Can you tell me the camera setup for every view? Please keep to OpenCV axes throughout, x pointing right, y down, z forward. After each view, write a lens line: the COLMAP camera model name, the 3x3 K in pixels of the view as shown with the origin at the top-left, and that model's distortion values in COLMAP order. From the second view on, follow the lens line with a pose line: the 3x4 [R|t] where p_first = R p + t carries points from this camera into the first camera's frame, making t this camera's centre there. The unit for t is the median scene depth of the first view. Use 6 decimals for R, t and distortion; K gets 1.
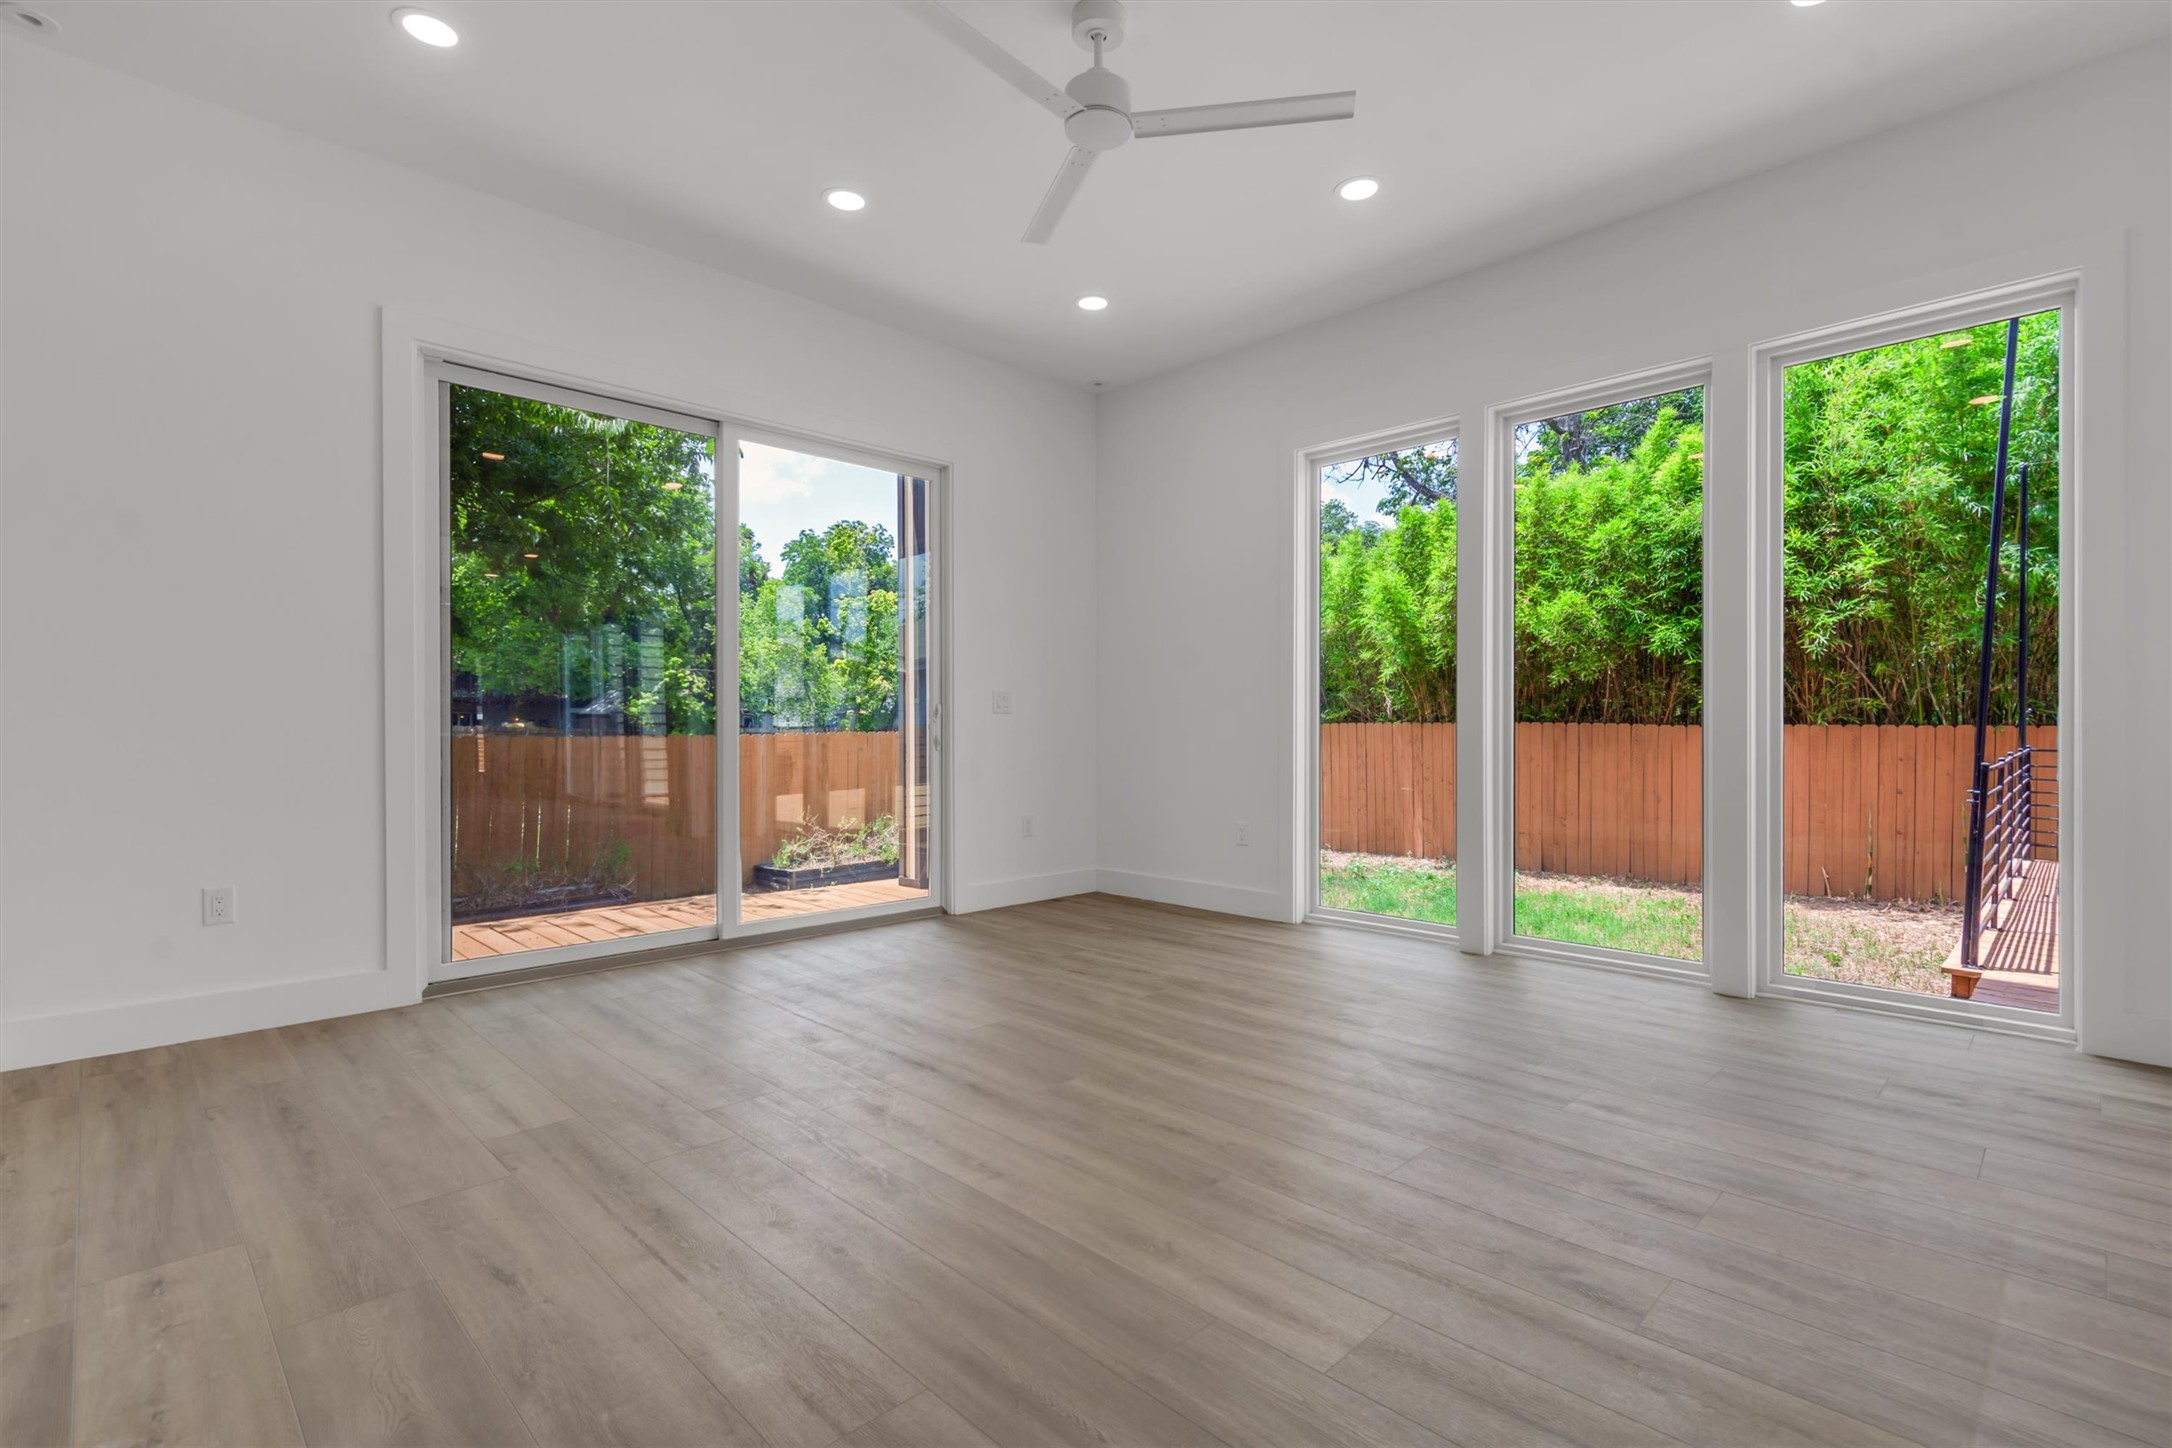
lens RADIAL K [[1003.1, 0, 1086.4], [0, 1003.1, 731.9], [0, 0, 1]] dist [0.001352, 0.000110]
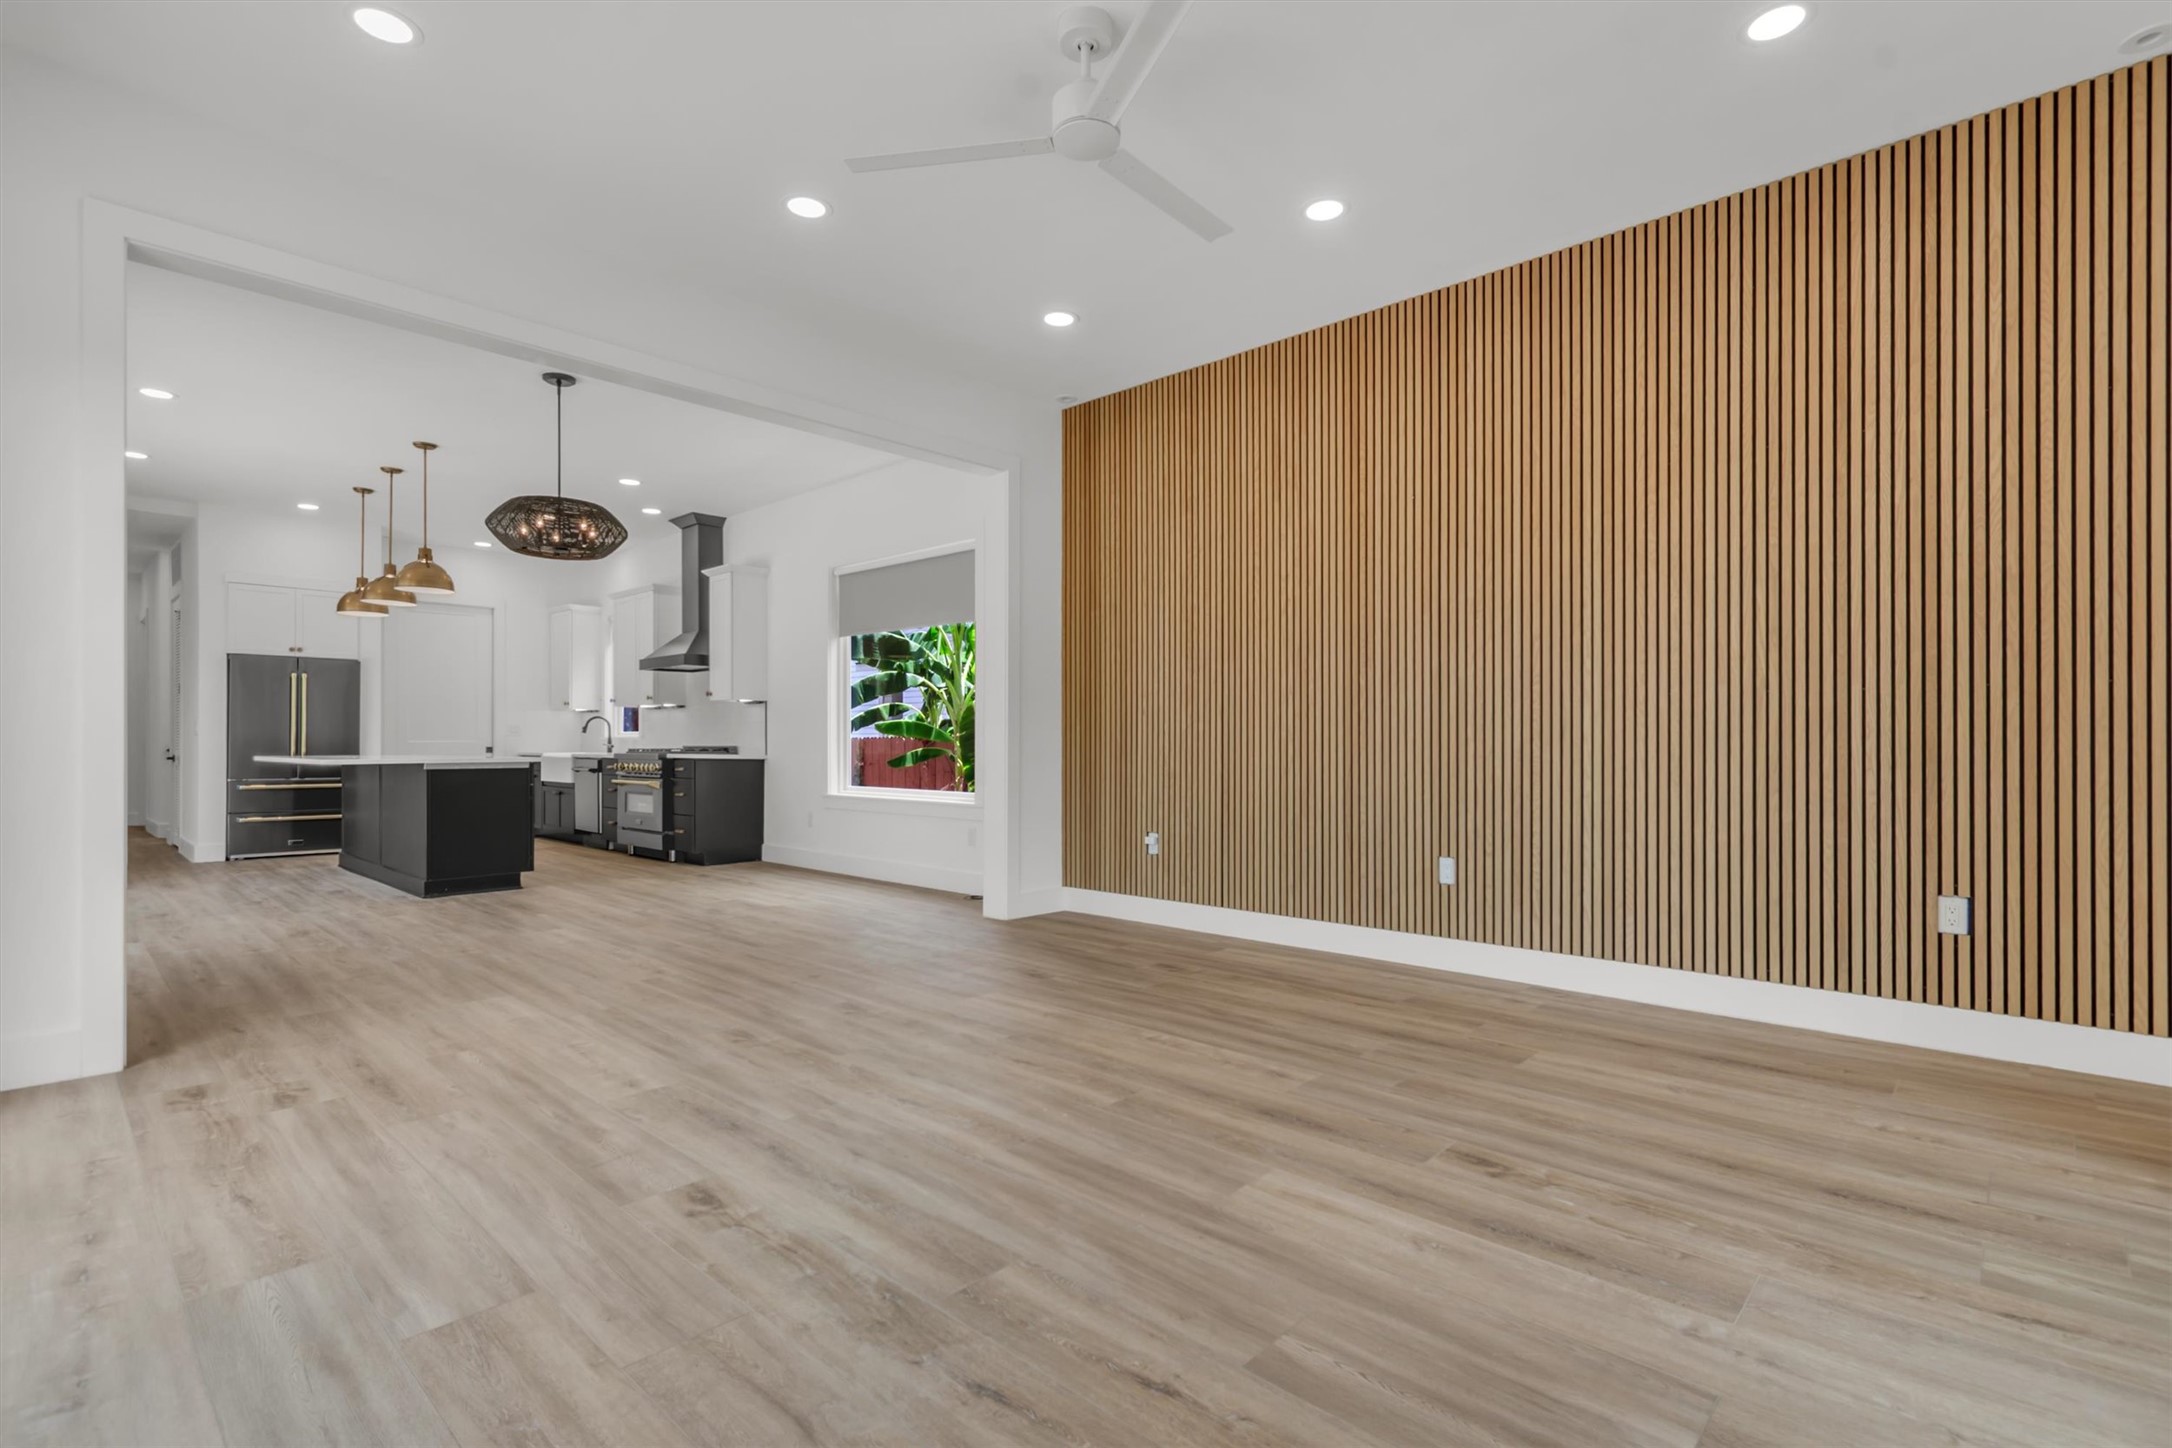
lens RADIAL K [[1003.1, 0, 1089.0], [0, 1003.1, 735.5], [0, 0, 1]] dist [0.001352, 0.000110]
pose [[-0.999481, 0.001182, -0.032201, 0.039327], [0.001255, 0.999997, -0.002257, -0.012849], [0.032198, -0.002296, -0.999479, 1.900115]]
